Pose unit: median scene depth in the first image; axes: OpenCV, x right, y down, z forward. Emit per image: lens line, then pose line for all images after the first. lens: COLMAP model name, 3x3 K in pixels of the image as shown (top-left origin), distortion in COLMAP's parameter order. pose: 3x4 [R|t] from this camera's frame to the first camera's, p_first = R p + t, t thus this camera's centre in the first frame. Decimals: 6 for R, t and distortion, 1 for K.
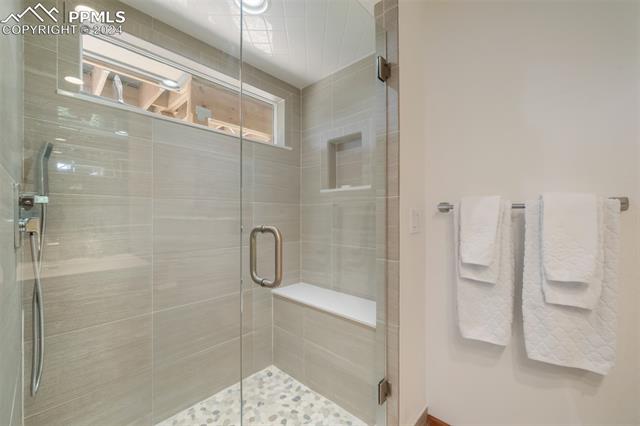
lens RADIAL K [[260.2, 0, 317.4], [0, 260.2, 215.9], [0, 0, 1]] dist [-0.000128, -0.000276]
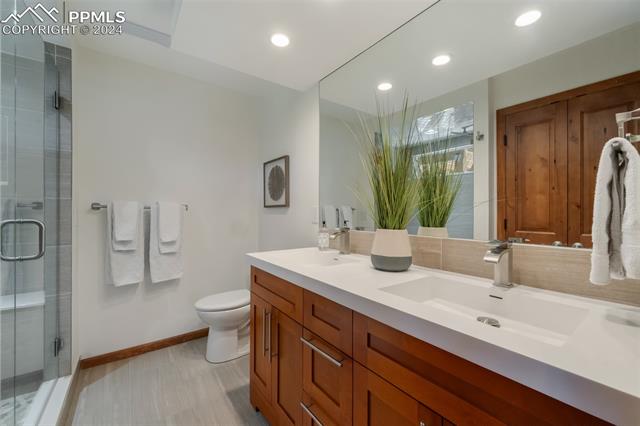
lens RADIAL K [[260.2, 0, 317.9], [0, 260.2, 212.4], [0, 0, 1]] dist [-0.000128, -0.000276]
pose [[0.186844, 0.000024, 0.982390, -0.829750], [-0.004573, 0.999989, 0.000846, -0.007724], [-0.982379, -0.004650, 0.186842, -0.563959]]
